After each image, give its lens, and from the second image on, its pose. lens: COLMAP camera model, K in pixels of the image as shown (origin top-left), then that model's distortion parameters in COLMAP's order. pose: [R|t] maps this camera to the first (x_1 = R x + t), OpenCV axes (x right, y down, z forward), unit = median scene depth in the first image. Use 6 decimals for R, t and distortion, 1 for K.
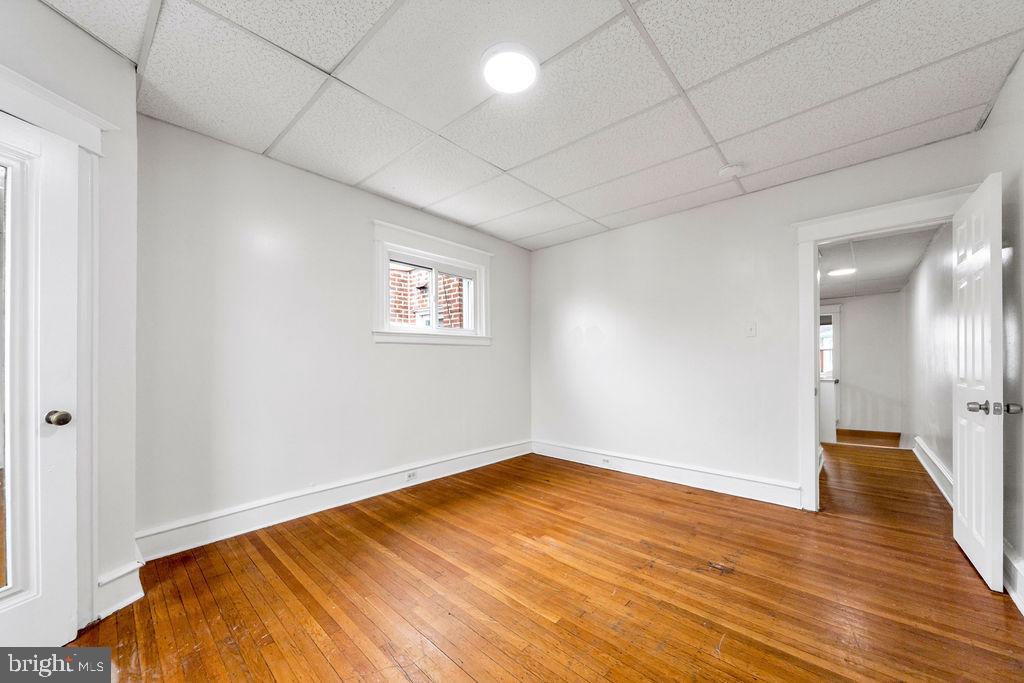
lens RADIAL K [[370.2, 0, 512.8], [0, 370.2, 362.0], [0, 0, 1]] dist [0.000533, -0.000116]
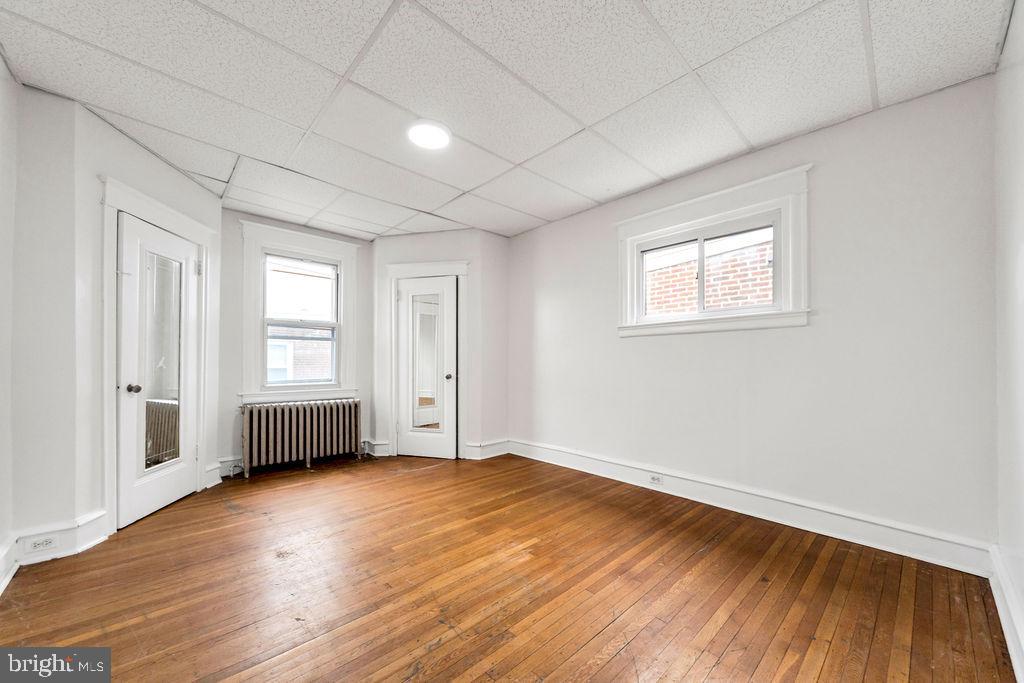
lens RADIAL K [[370.2, 0, 508.5], [0, 370.2, 357.3], [0, 0, 1]] dist [0.000533, -0.000116]
pose [[-0.063689, -0.003440, -0.997964, 0.853586], [0.001672, 0.999992, -0.003554, 0.011292], [0.997968, -0.001894, -0.063683, 0.901926]]
